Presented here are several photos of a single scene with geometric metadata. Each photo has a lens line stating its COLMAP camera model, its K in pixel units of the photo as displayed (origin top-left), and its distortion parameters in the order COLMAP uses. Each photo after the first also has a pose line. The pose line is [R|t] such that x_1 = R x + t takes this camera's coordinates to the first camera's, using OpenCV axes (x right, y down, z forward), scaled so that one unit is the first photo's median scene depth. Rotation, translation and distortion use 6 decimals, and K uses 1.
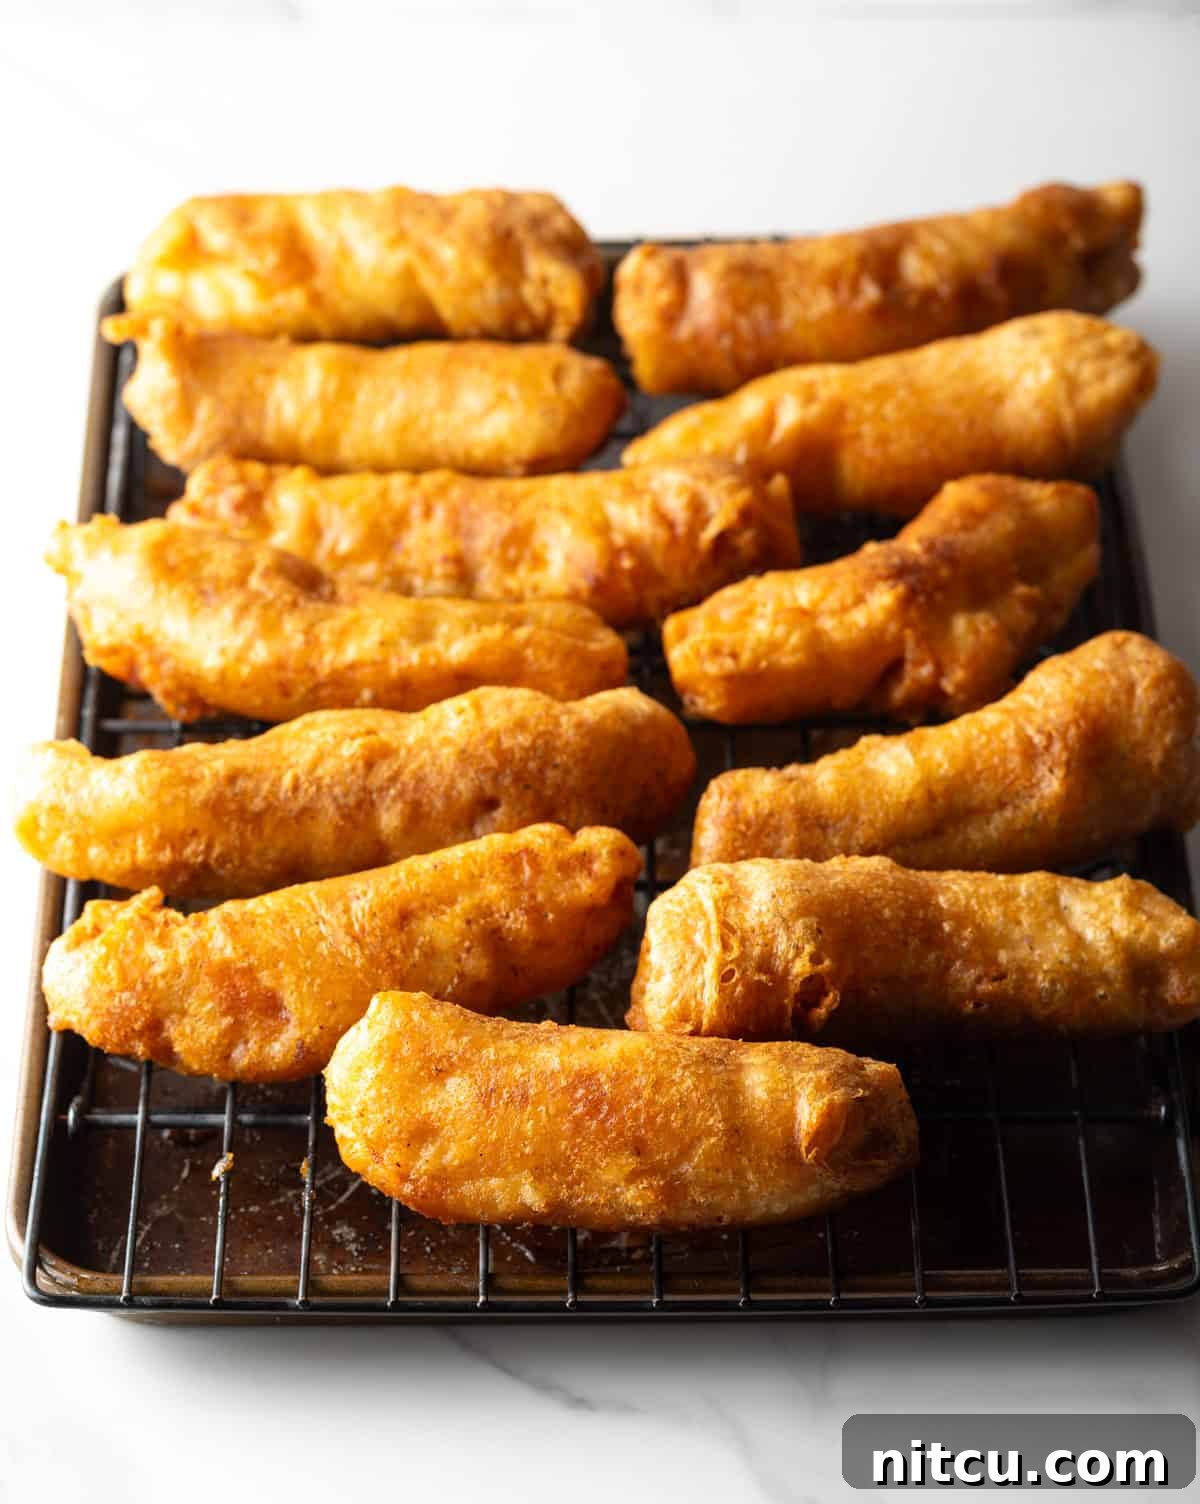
lens RADIAL K [[1400.4, 0, 600.0], [0, 1400.4, 752.0], [0, 0, 1]] dist [0.004936, -0.006059]
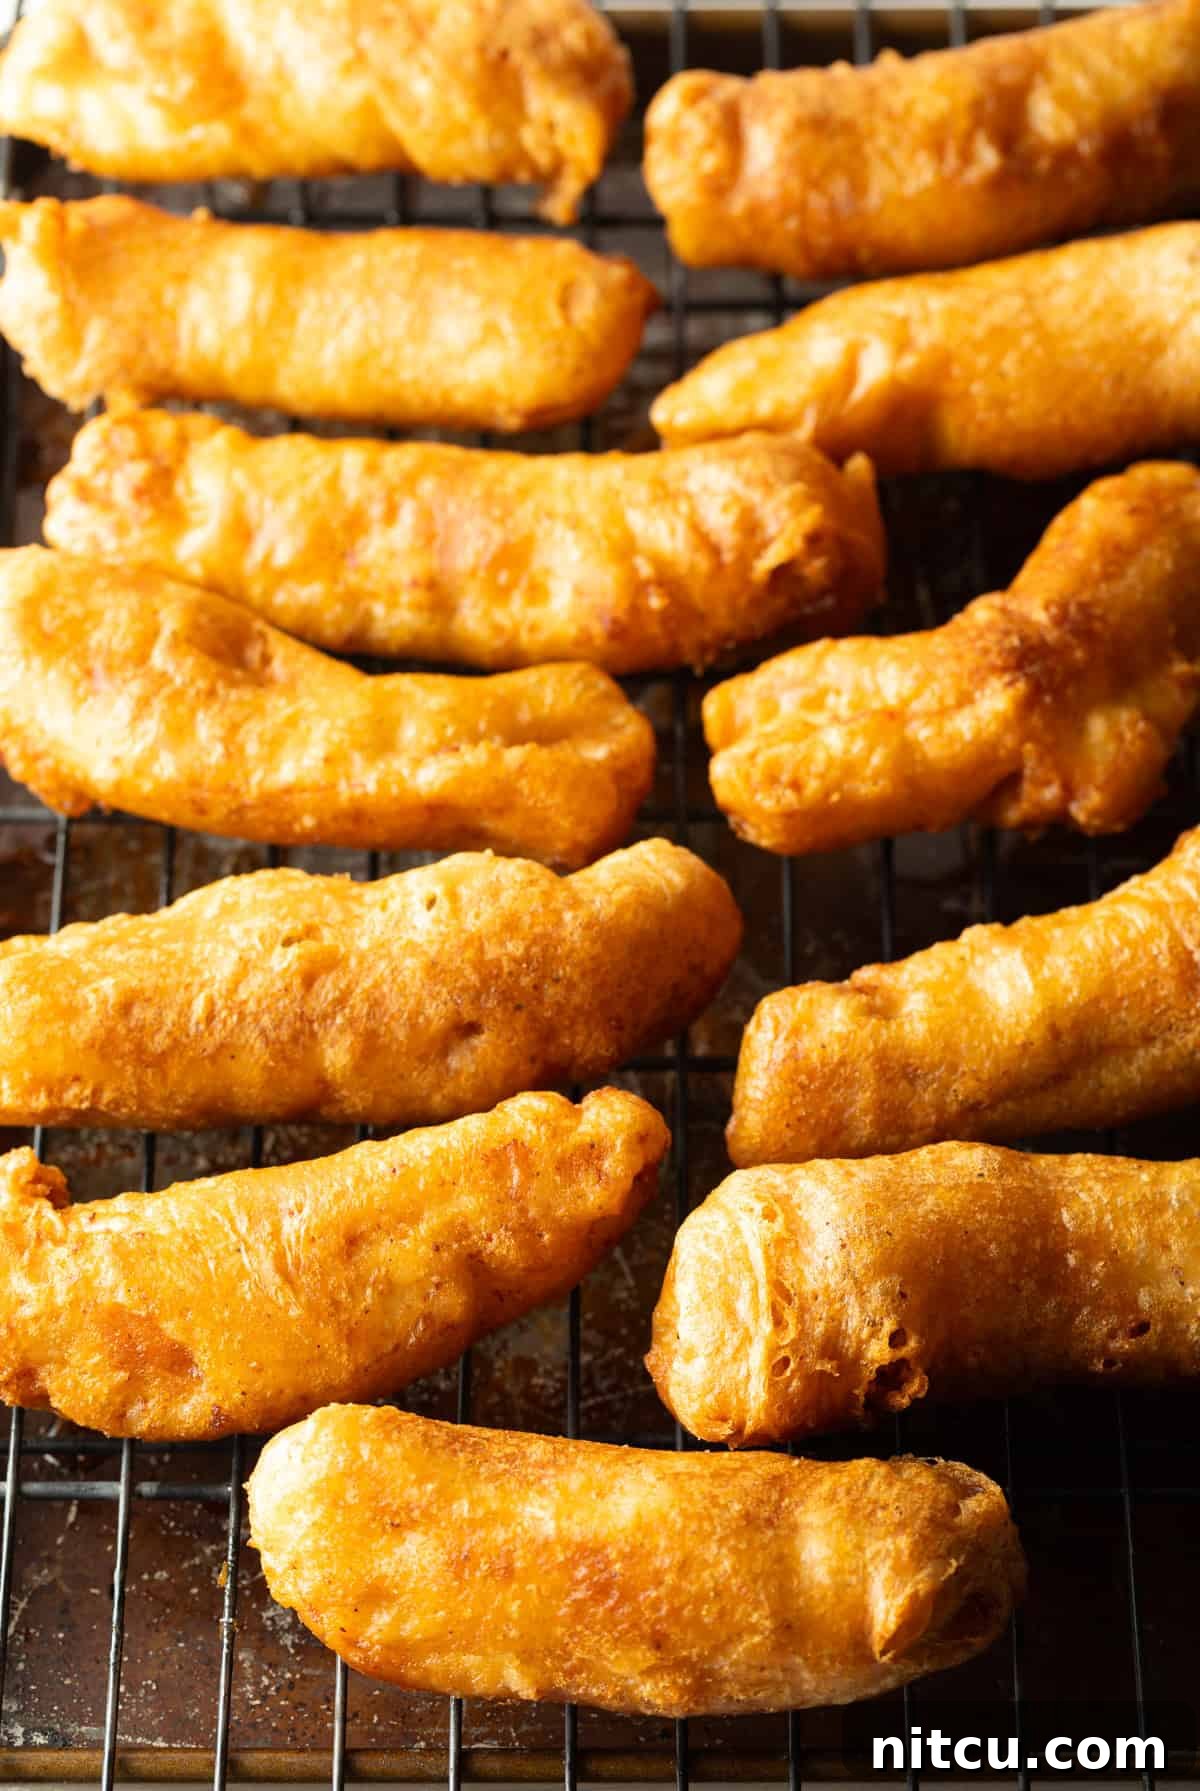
lens RADIAL K [[1816.6, 0, 613.3], [0, 1816.6, 895.6], [0, 0, 1]] dist [-0.010653, 0.028719]
pose [[0.999954, 0.009290, -0.002517, 0.001042], [-0.009050, 0.996526, 0.082791, -0.121473], [0.003278, -0.082764, 0.996564, 0.033470]]
